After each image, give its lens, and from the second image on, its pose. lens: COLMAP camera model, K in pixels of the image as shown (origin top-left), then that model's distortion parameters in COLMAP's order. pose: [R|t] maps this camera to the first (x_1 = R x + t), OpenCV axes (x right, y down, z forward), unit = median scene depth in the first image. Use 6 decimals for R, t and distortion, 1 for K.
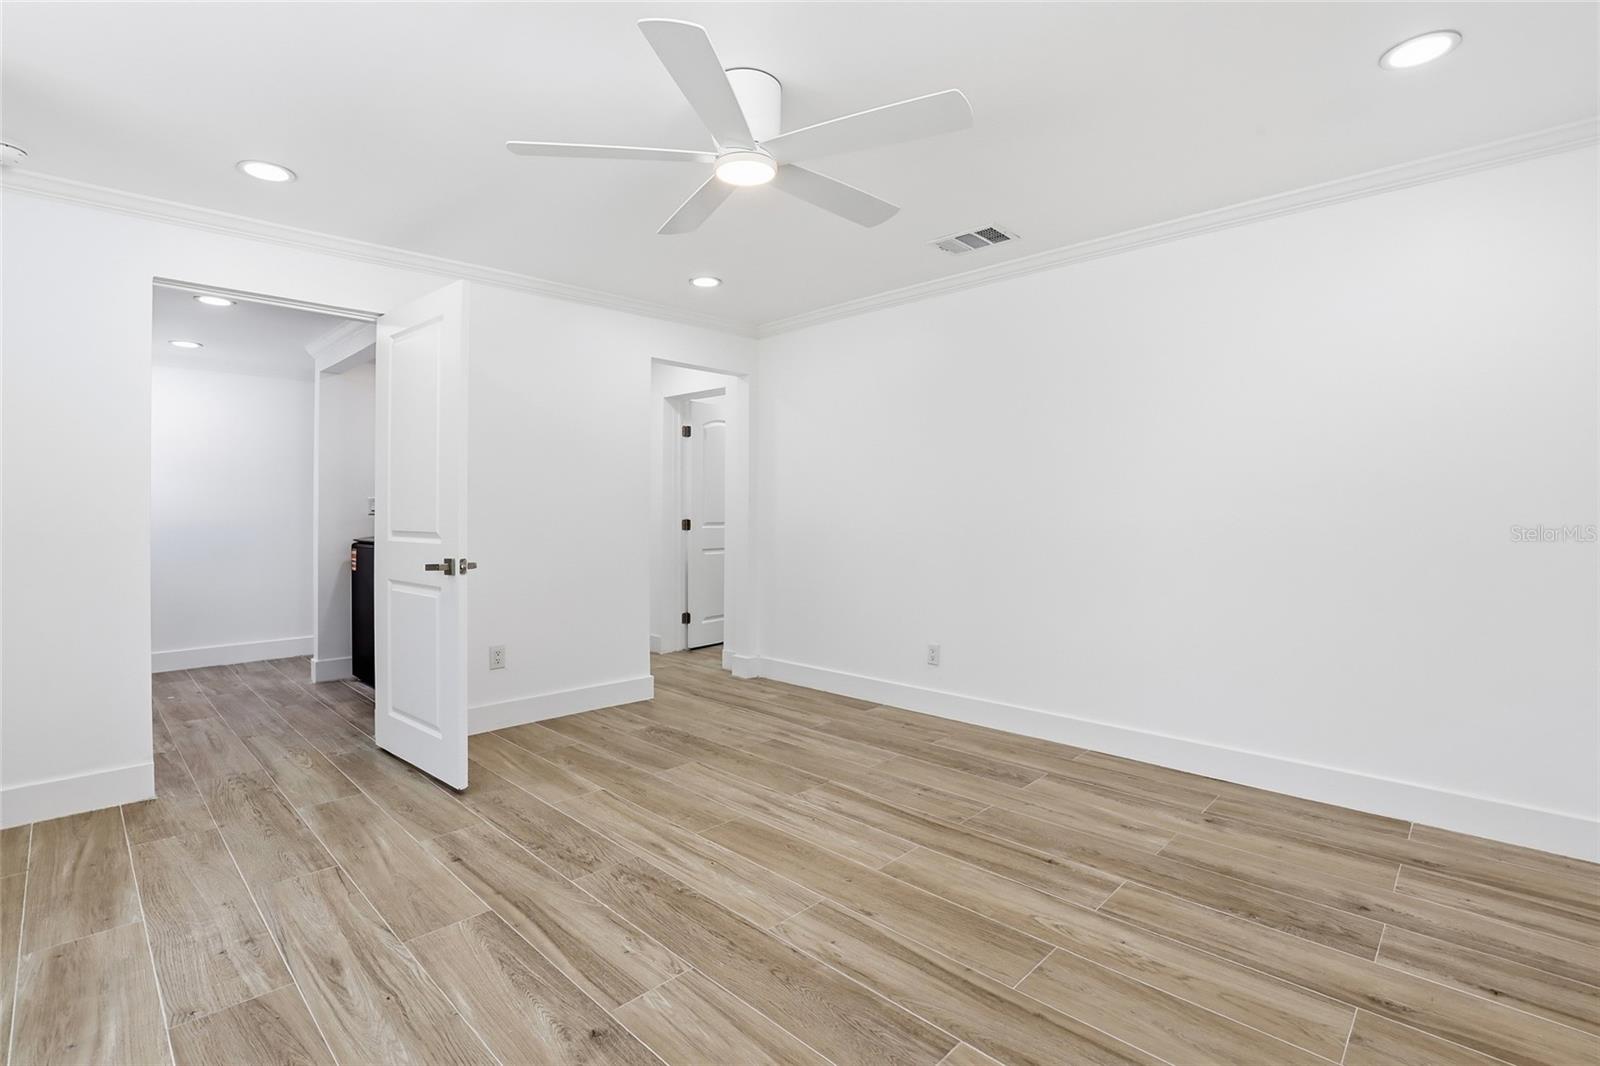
lens RADIAL K [[737.0, 0, 806.0], [0, 737.0, 514.0], [0, 0, 1]] dist [-0.030585, 0.000591]
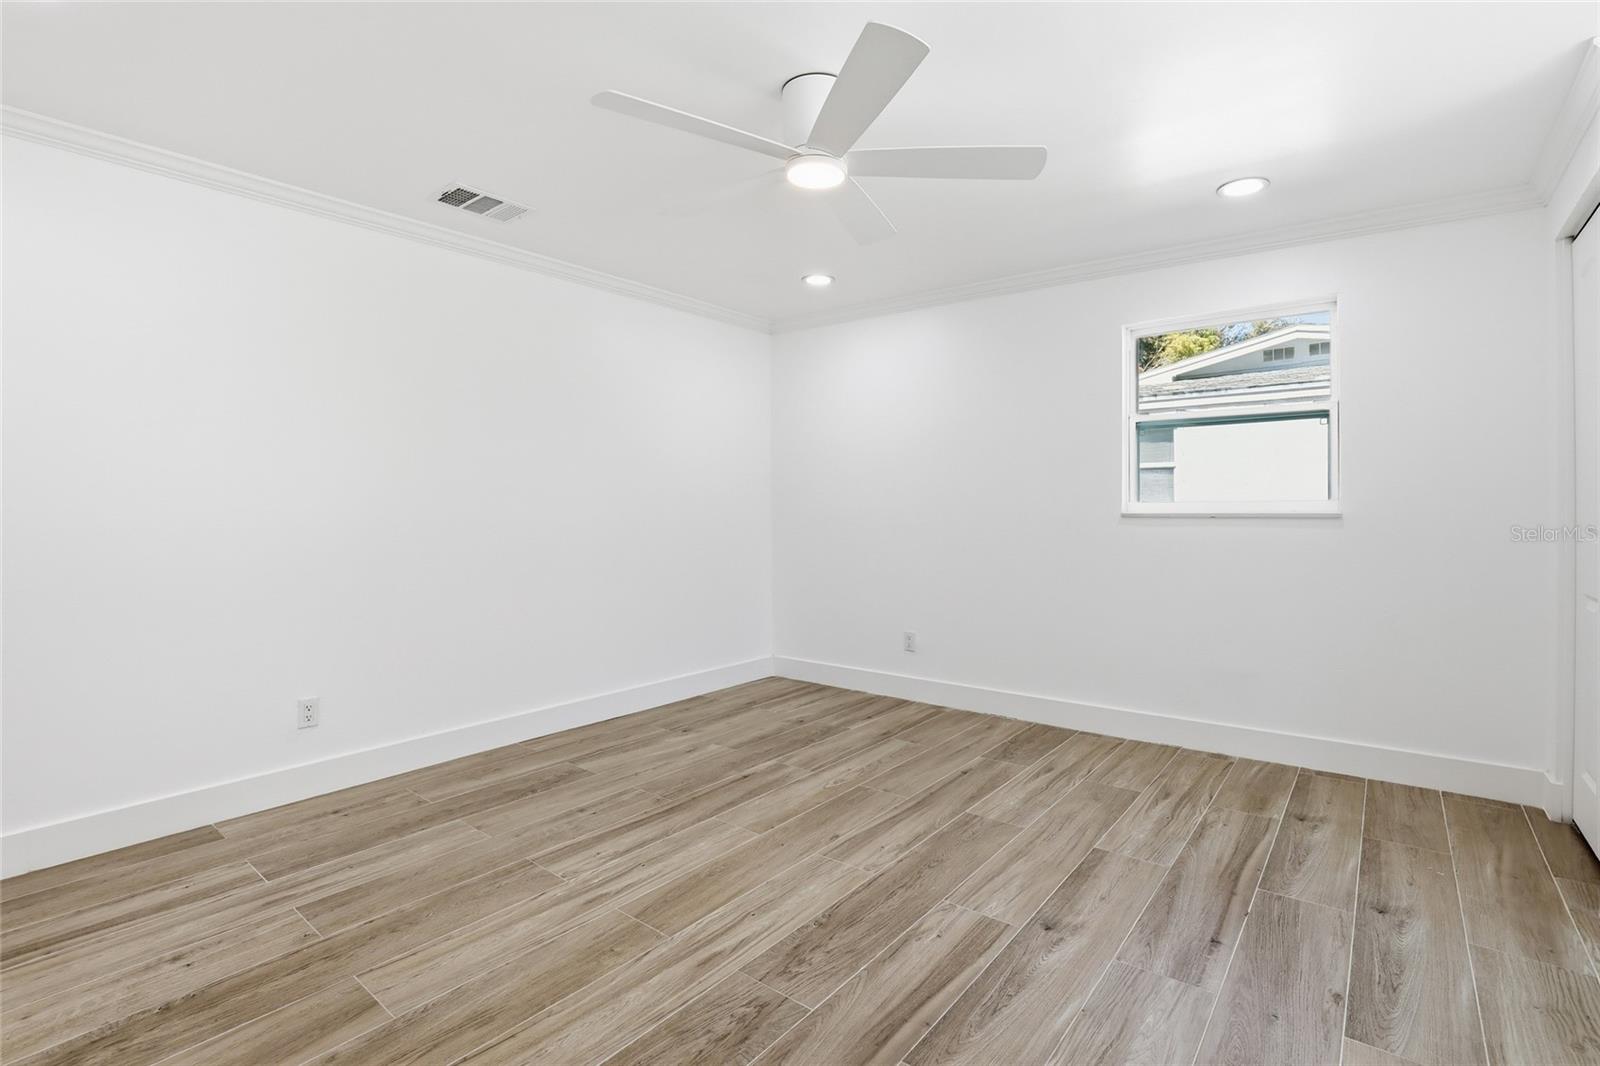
lens RADIAL K [[740.7, 0, 807.2], [0, 740.7, 507.7], [0, 0, 1]] dist [-0.031823, 0.001637]
pose [[-0.086277, -0.000169, 0.996271, -0.945595], [0.010029, 0.999949, 0.001038, -0.007272], [-0.996221, 0.010081, -0.086271, 0.948279]]
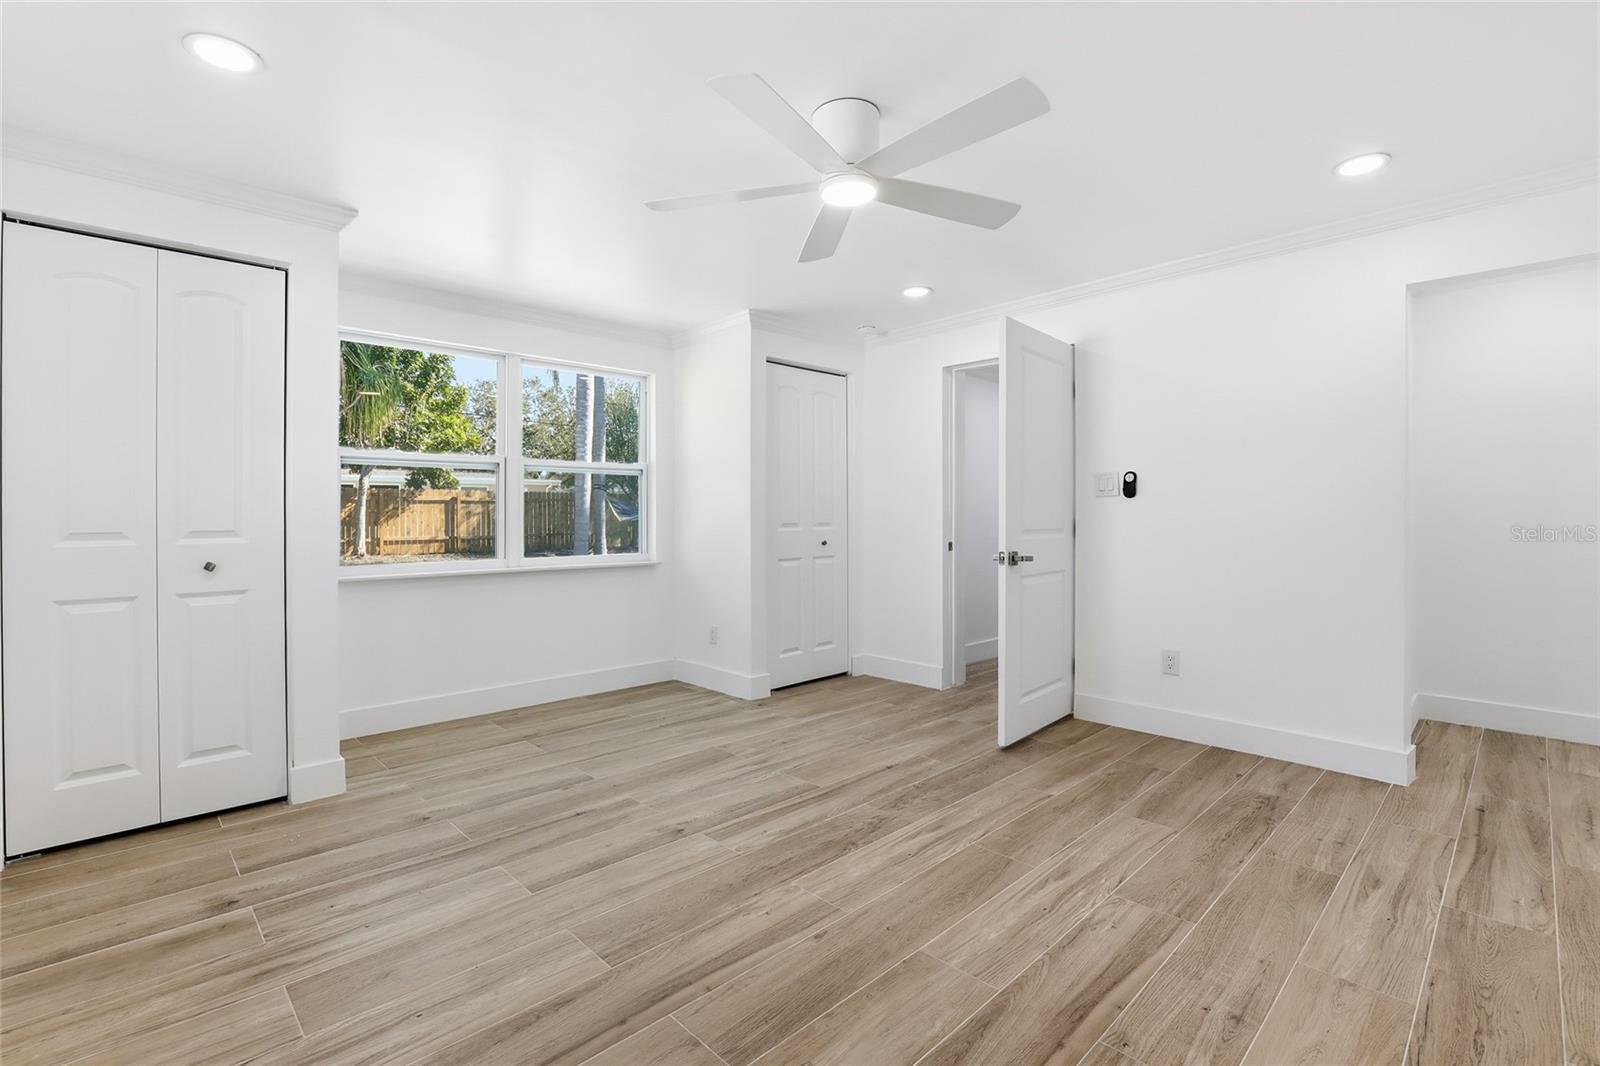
lens RADIAL K [[740.7, 0, 807.2], [0, 740.7, 507.7], [0, 0, 1]] dist [-0.031823, 0.001637]
pose [[-0.028054, -0.007823, -0.999576, 0.852672], [-0.003603, 0.999964, -0.007725, 0.001804], [0.999600, 0.003385, -0.028082, 0.832855]]
